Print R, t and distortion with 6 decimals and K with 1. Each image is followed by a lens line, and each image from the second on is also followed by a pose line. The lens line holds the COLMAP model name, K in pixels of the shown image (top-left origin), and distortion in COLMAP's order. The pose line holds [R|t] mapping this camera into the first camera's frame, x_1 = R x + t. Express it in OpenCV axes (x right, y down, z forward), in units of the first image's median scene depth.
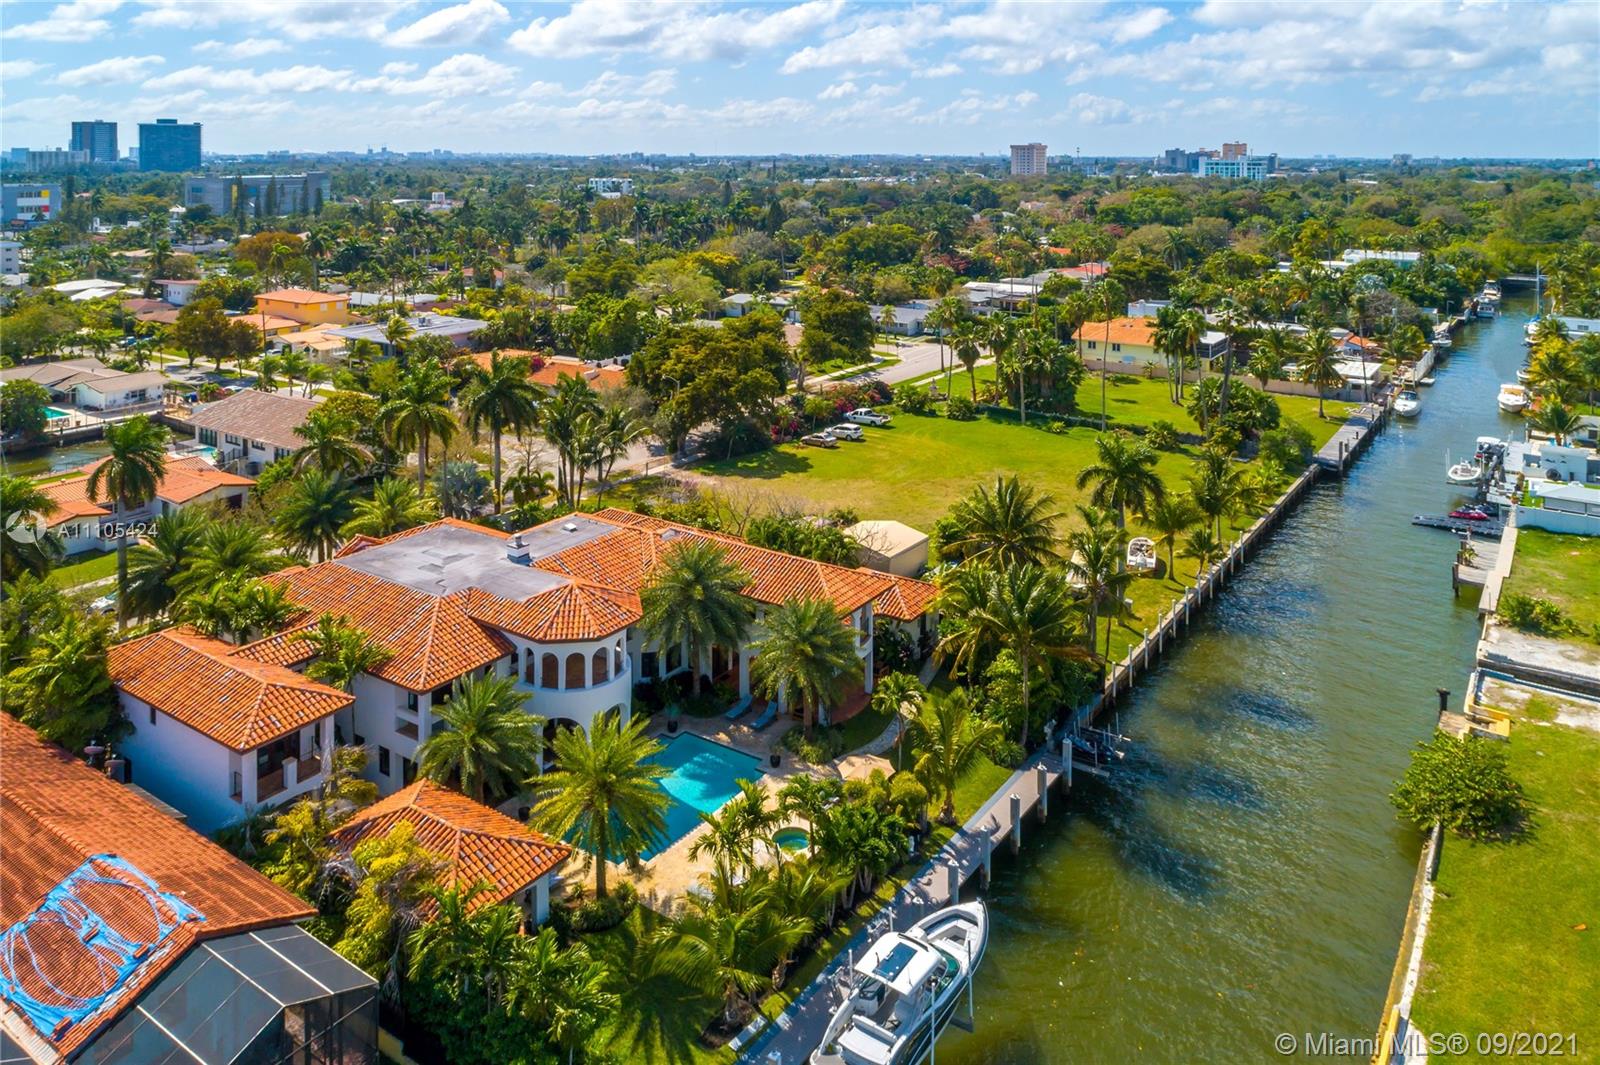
lens RADIAL K [[1110.2, 0, 806.2], [0, 1110.2, 438.8], [0, 0, 1]] dist [-0.009817, 0.004812]
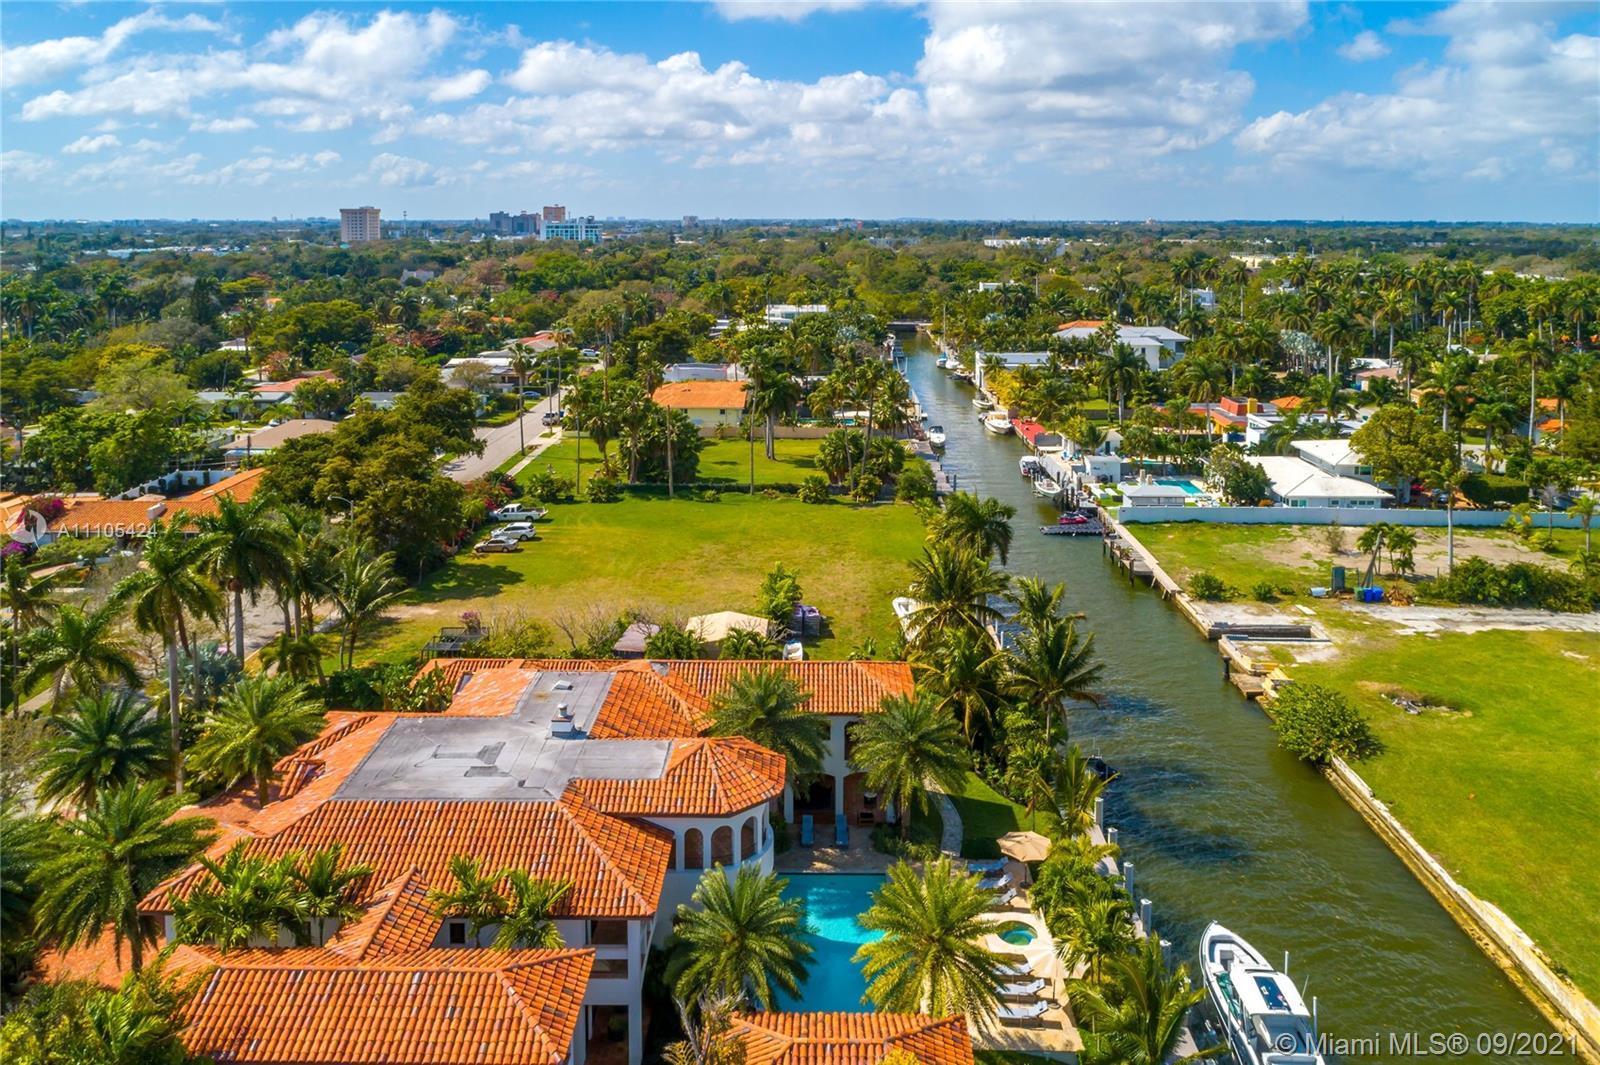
lens RADIAL K [[1110.2, 0, 812.6], [0, 1110.2, 534.8], [0, 0, 1]] dist [-0.009817, 0.004812]
pose [[0.836375, -0.153286, 0.526289, -0.144389], [0.138774, 0.988039, 0.067234, -0.018828], [-0.530300, 0.016802, 0.847644, 0.057514]]
